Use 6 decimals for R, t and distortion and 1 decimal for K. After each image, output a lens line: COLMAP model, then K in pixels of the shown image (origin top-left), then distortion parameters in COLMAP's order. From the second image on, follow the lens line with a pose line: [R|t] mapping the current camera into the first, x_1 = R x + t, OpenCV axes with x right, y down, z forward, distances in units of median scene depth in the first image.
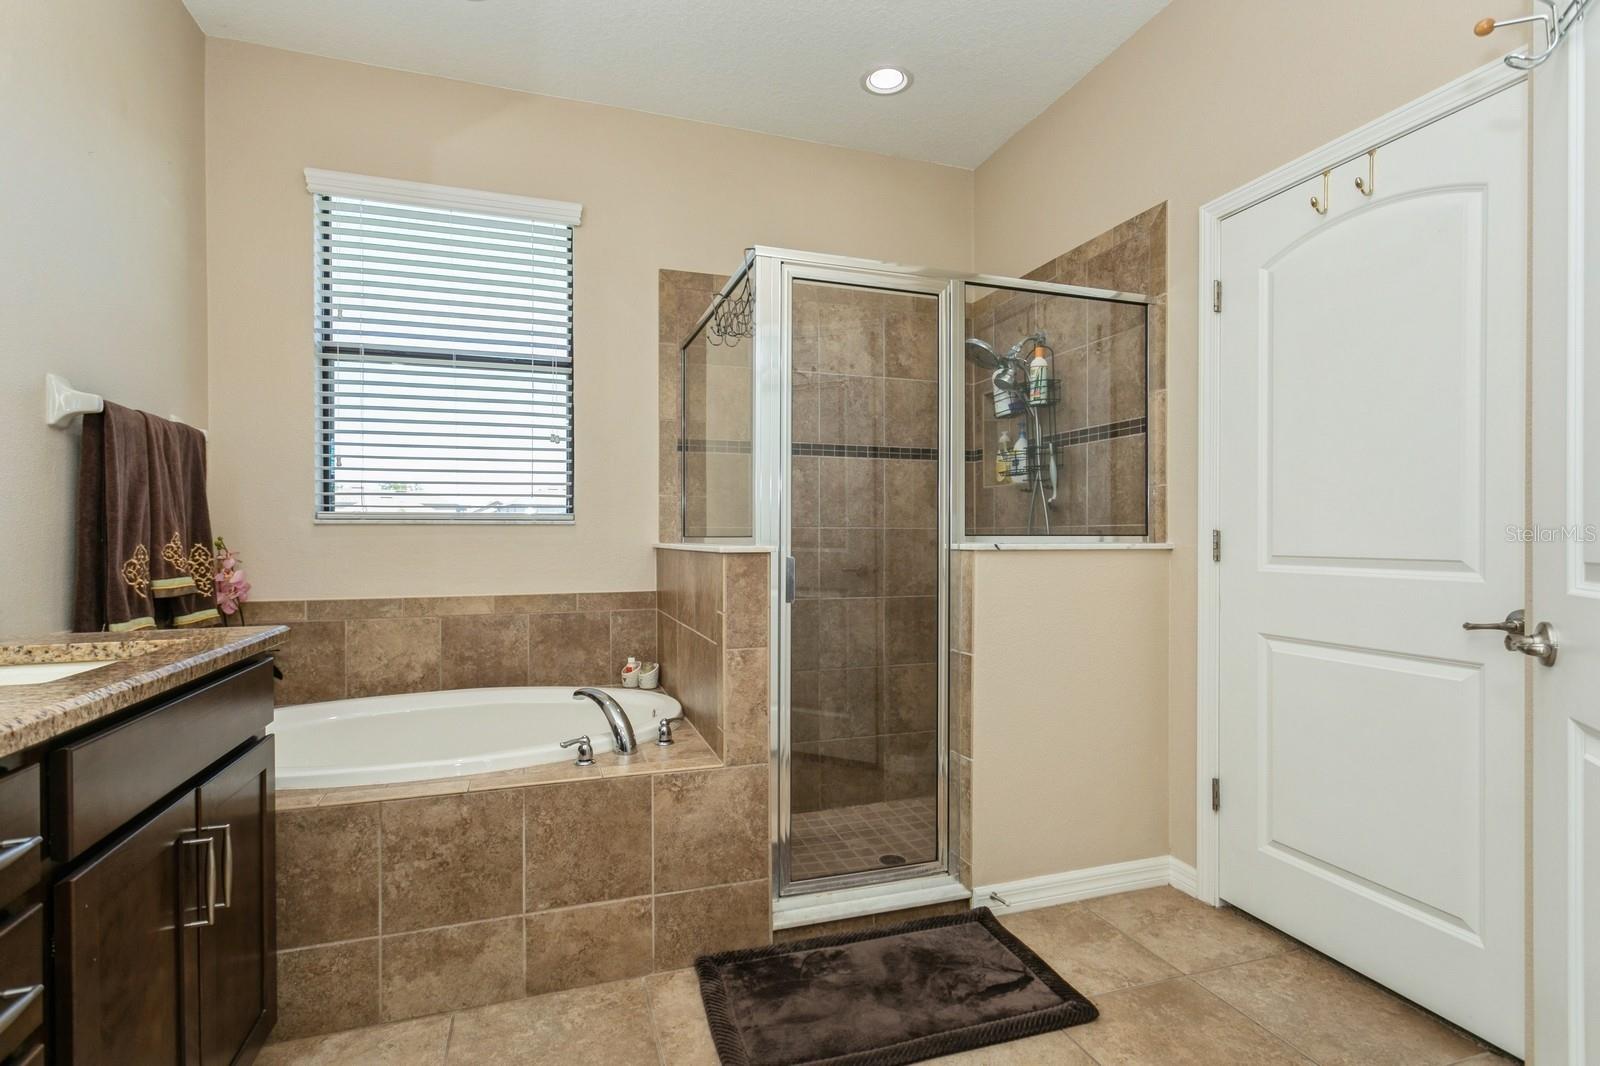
lens RADIAL K [[777.2, 0, 805.5], [0, 777.2, 533.2], [0, 0, 1]] dist [0.002672, 0.001631]
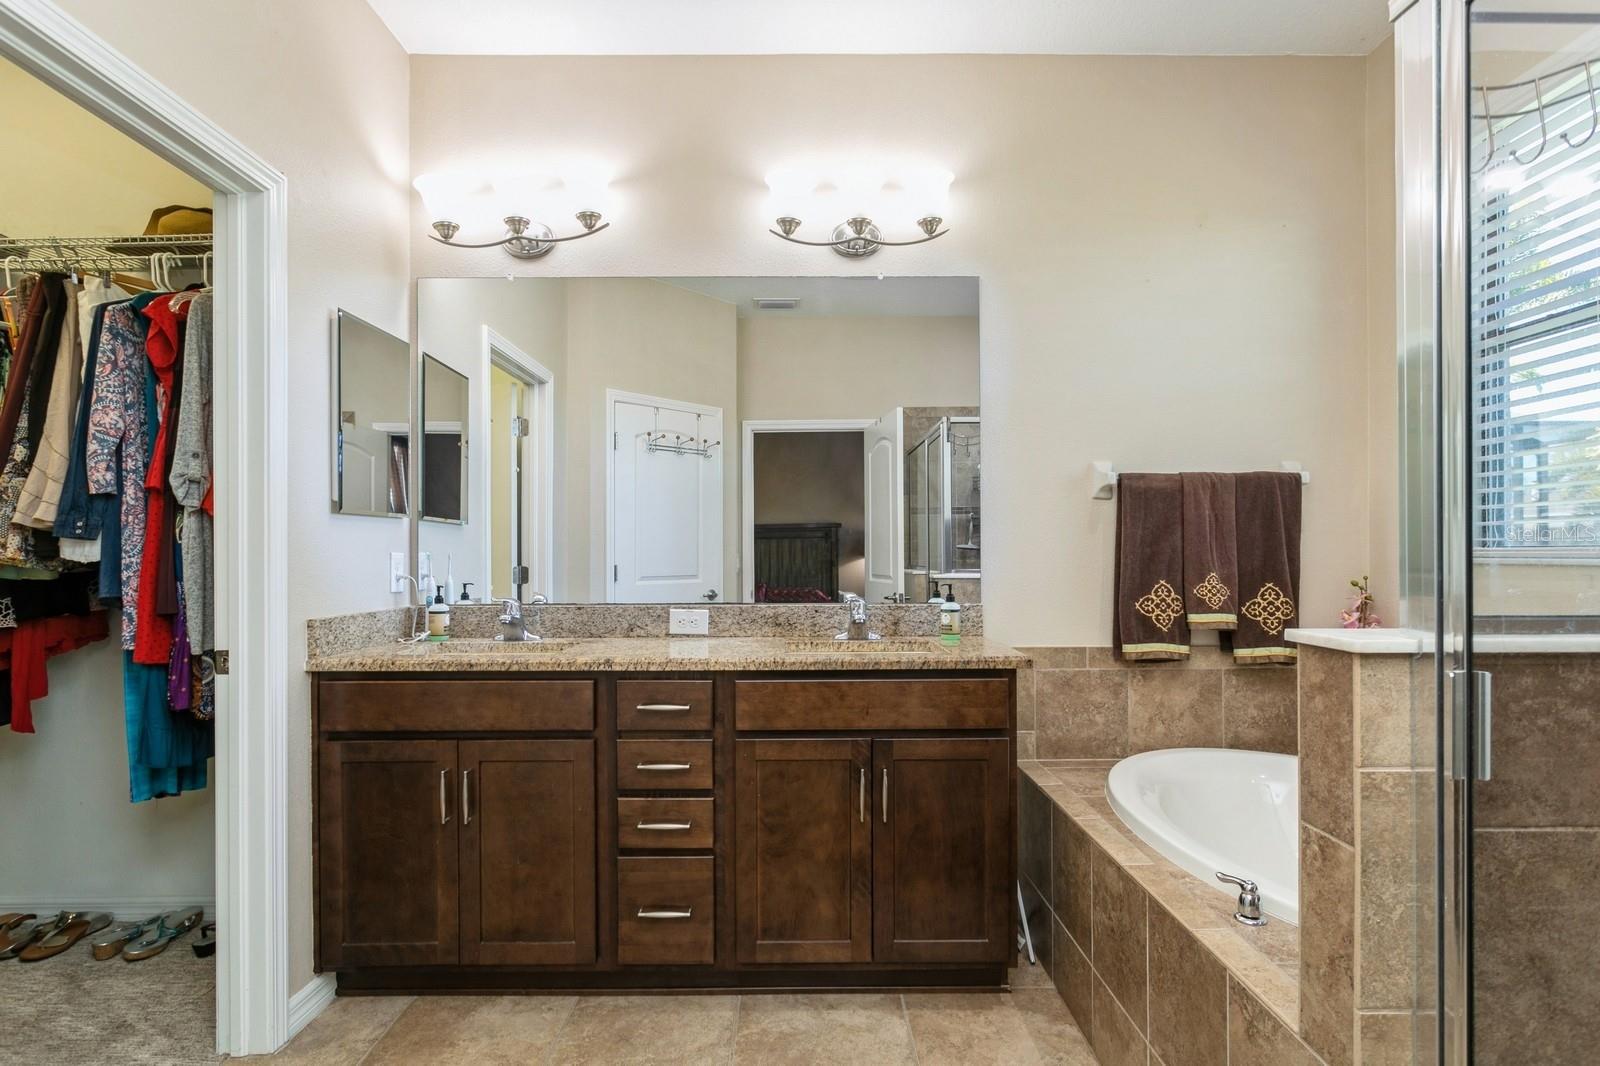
lens RADIAL K [[842.3, 0, 804.0], [0, 842.3, 548.2], [0, 0, 1]] dist [0.001186, -0.000084]
pose [[-0.331744, 0.000677, -0.943369, 0.557326], [0.011407, 0.999930, -0.003294, -0.041428], [0.943300, -0.011854, -0.331729, 0.857955]]
